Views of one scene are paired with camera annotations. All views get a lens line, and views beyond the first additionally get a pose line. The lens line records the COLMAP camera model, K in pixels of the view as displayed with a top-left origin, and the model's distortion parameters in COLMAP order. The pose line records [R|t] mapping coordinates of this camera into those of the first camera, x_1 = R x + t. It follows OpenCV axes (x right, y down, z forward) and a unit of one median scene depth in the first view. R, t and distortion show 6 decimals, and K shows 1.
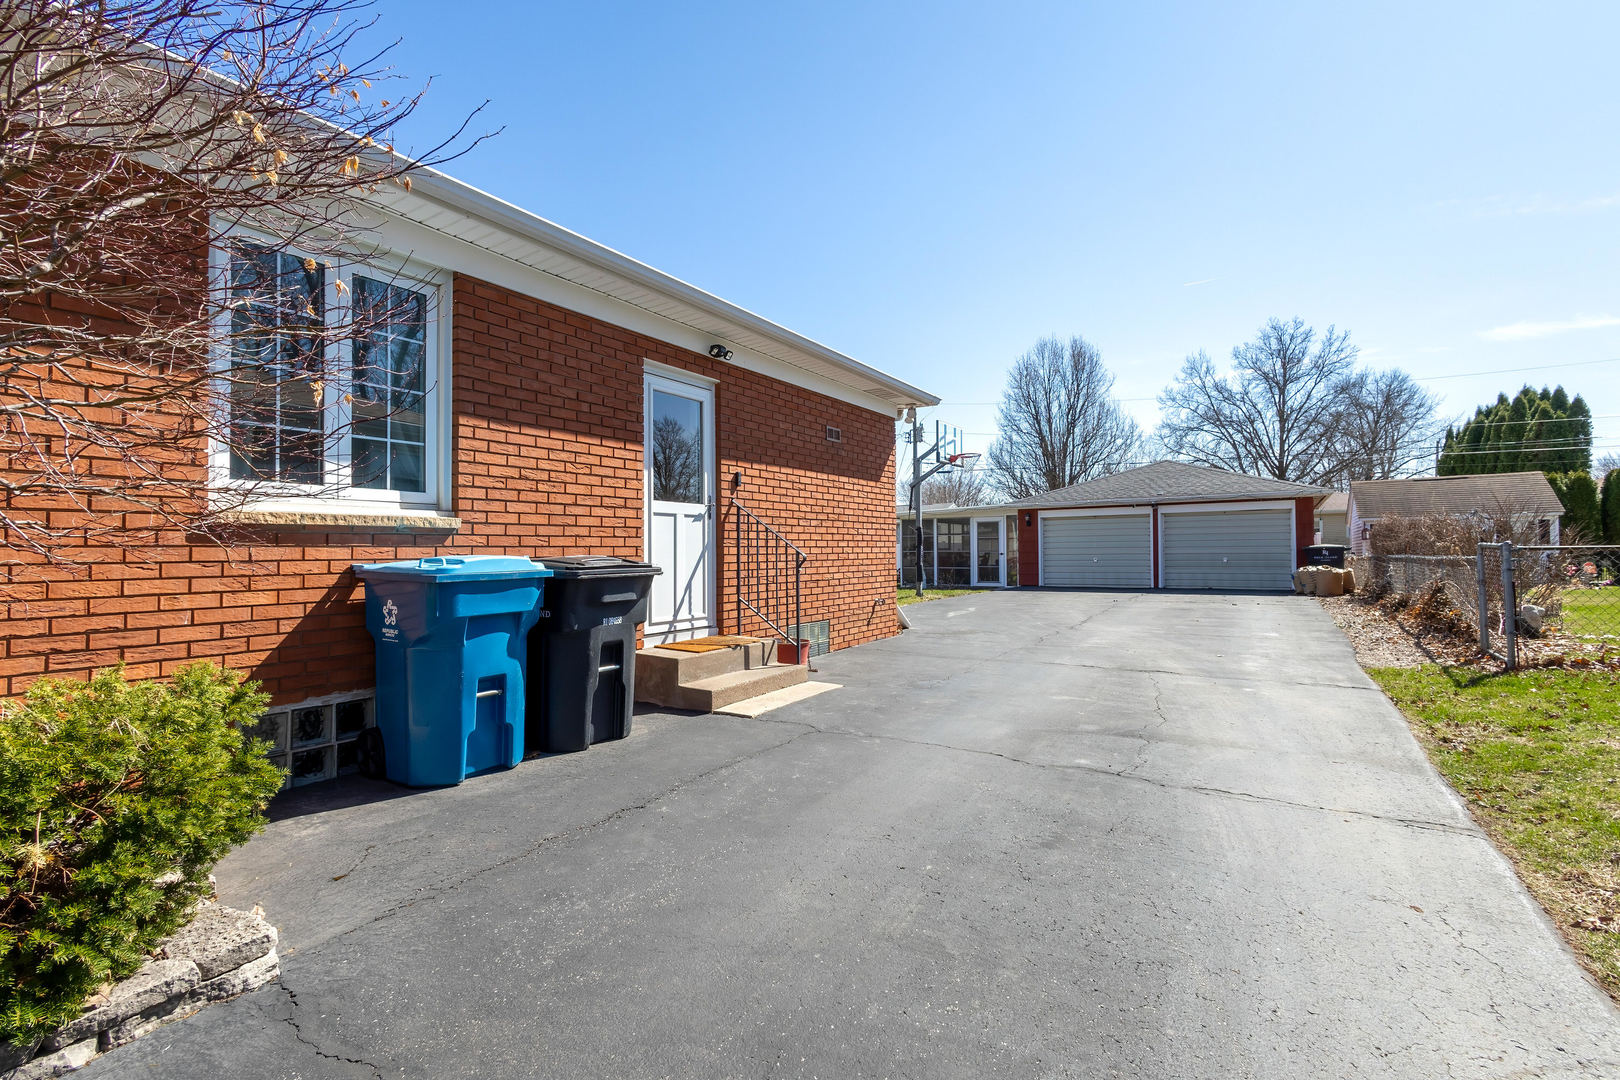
lens RADIAL K [[747.2, 0, 811.0], [0, 747.2, 550.1], [0, 0, 1]] dist [0.000463, -0.001018]
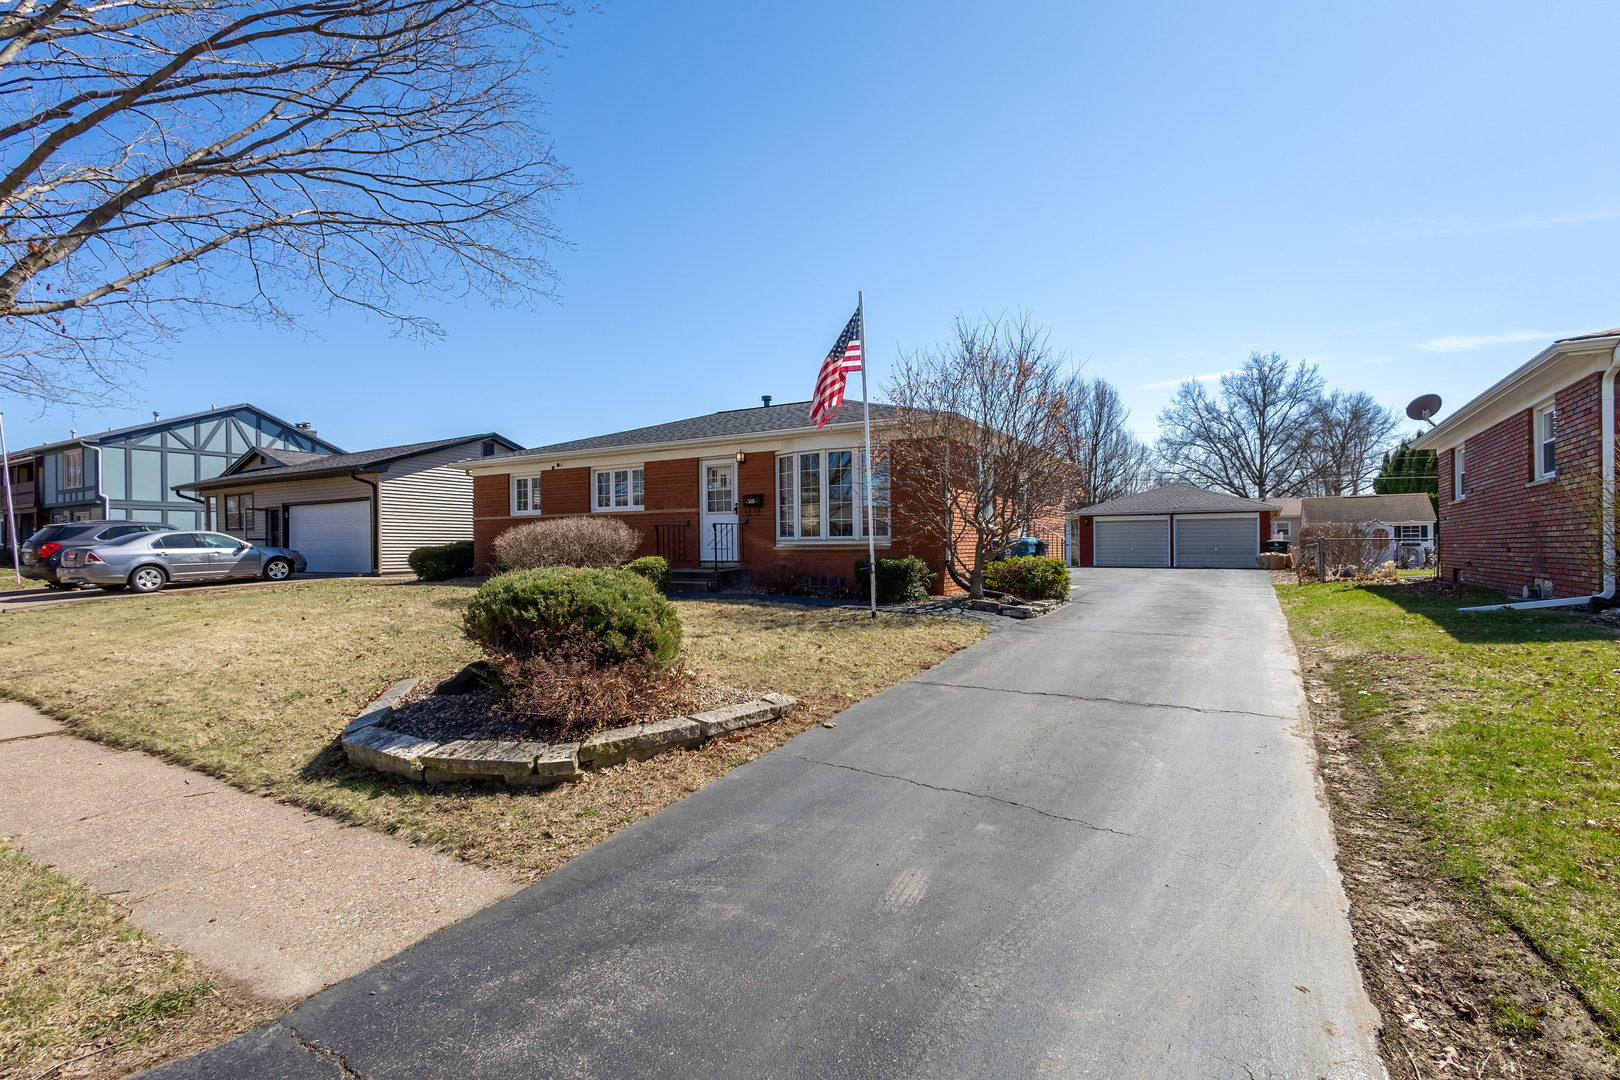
lens RADIAL K [[747.2, 0, 808.2], [0, 747.2, 542.3], [0, 0, 1]] dist [0.000463, -0.001018]
pose [[0.999906, 0.008454, 0.010834, -0.105031], [-0.008400, 0.999952, -0.005087, 0.004409], [-0.010876, 0.004995, 0.999928, -0.184214]]
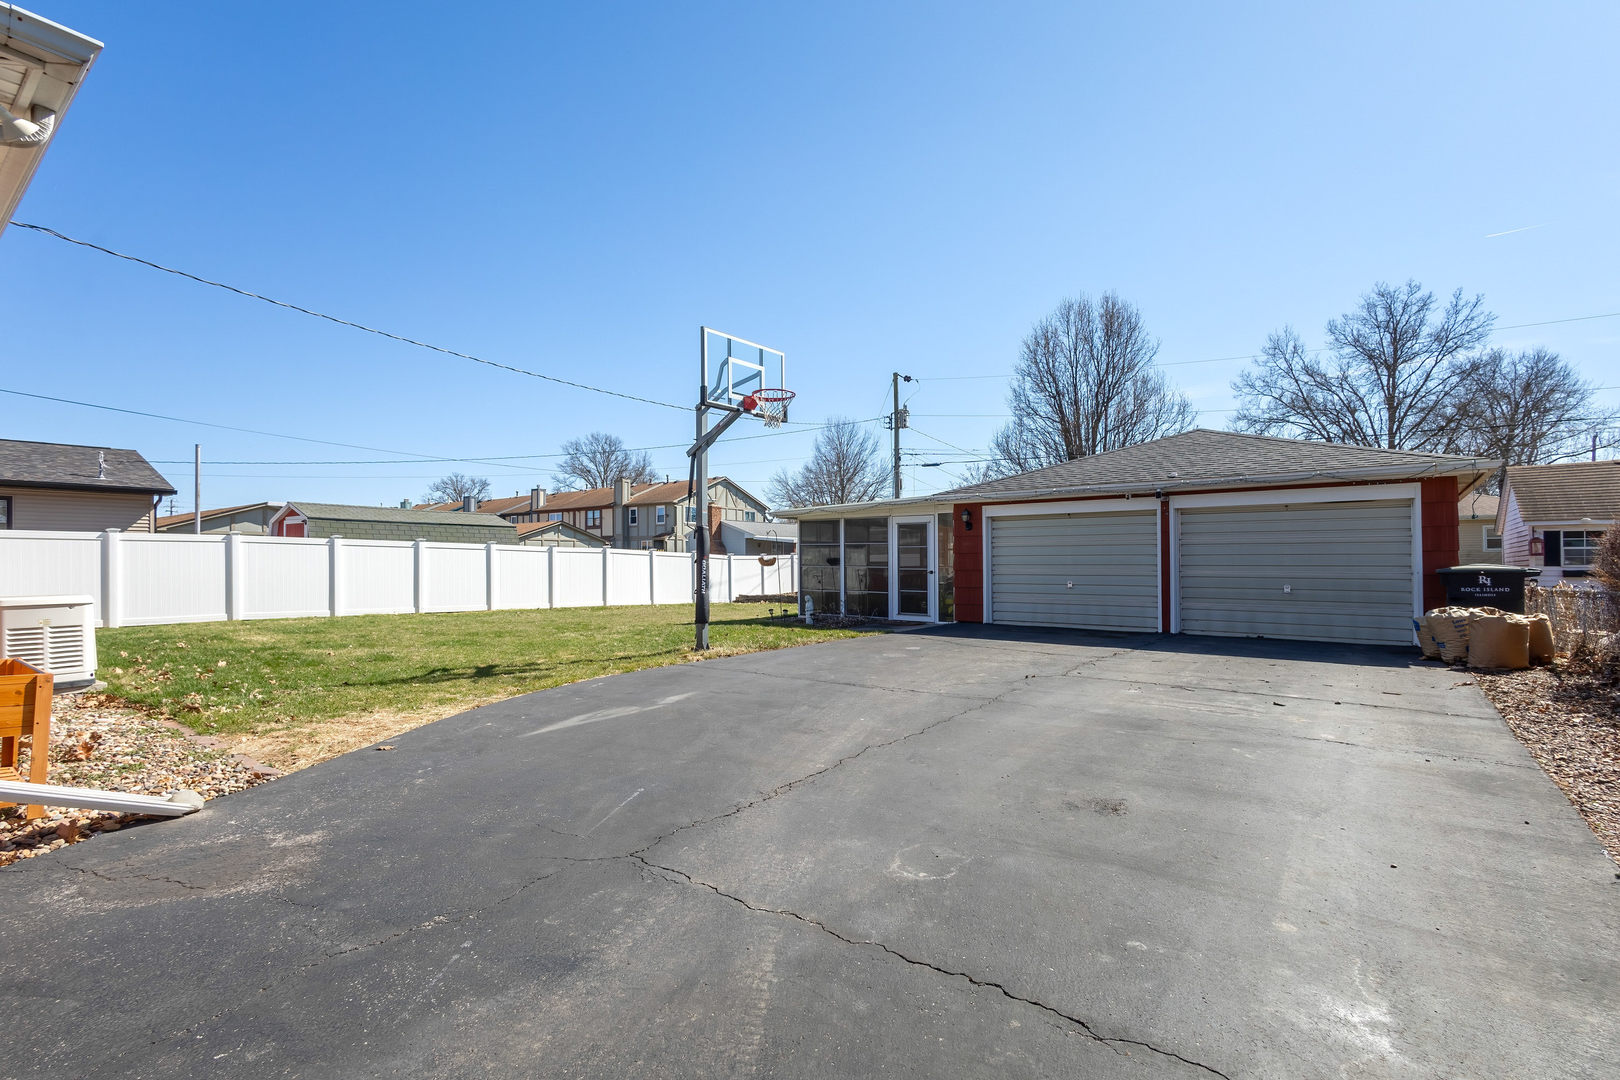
lens RADIAL K [[747.2, 0, 797.5], [0, 747.2, 553.9], [0, 0, 1]] dist [0.000463, -0.001018]
pose [[0.994125, 0.008539, -0.107901, 0.077588], [-0.009410, 0.999927, -0.007563, -0.001927], [0.107829, 0.008534, 0.994133, 0.124523]]
